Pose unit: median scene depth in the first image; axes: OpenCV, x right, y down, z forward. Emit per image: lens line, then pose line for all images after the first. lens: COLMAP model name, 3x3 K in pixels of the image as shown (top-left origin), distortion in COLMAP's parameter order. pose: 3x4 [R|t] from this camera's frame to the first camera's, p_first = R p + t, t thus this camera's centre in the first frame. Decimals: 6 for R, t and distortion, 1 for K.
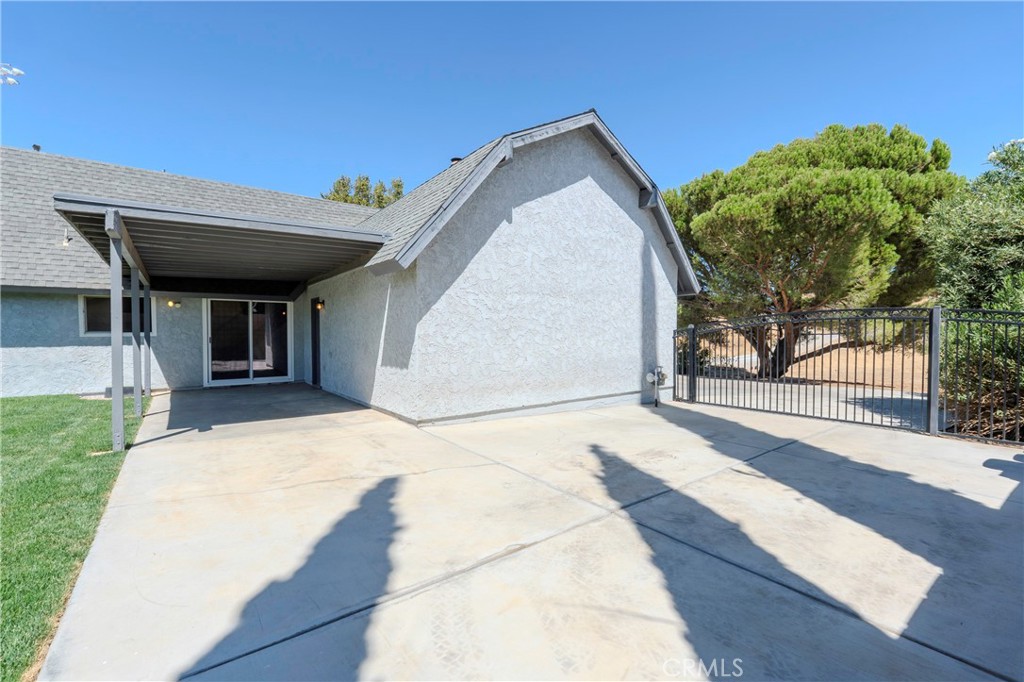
lens RADIAL K [[445.0, 0, 512.0], [0, 445.0, 341.0], [0, 0, 1]] dist [-0.003570, -0.000310]
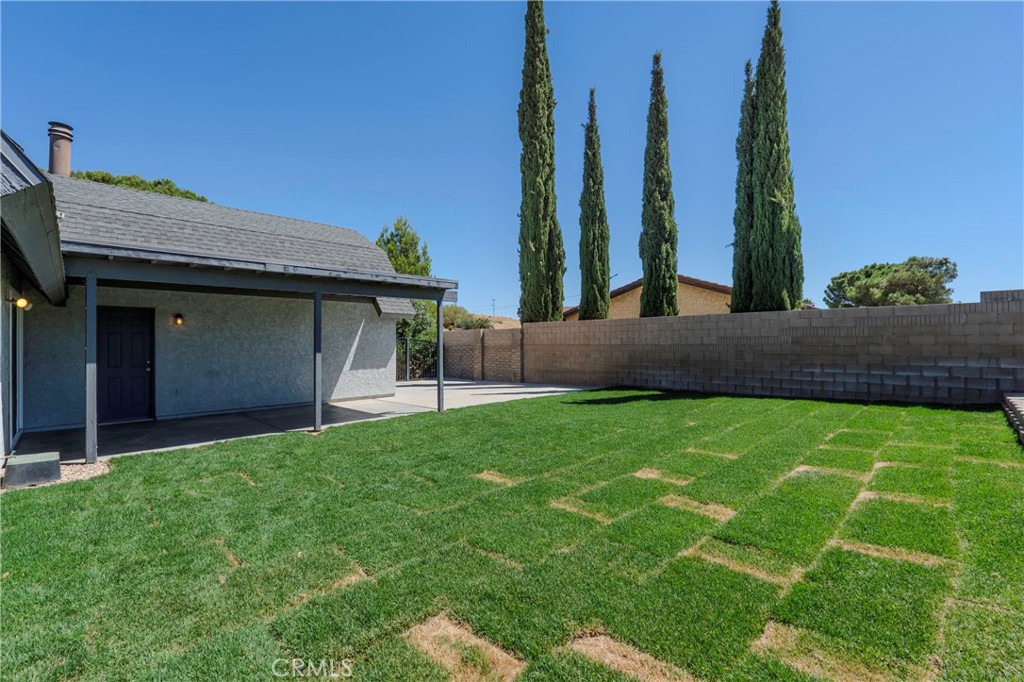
lens RADIAL K [[445.0, 0, 512.0], [0, 445.0, 341.0], [0, 0, 1]] dist [-0.003570, -0.000310]
pose [[-0.160833, 0.003623, 0.986975, -1.434871], [0.022029, 0.999757, -0.000080, -0.025504], [-0.986736, 0.021729, -0.160874, 0.510742]]
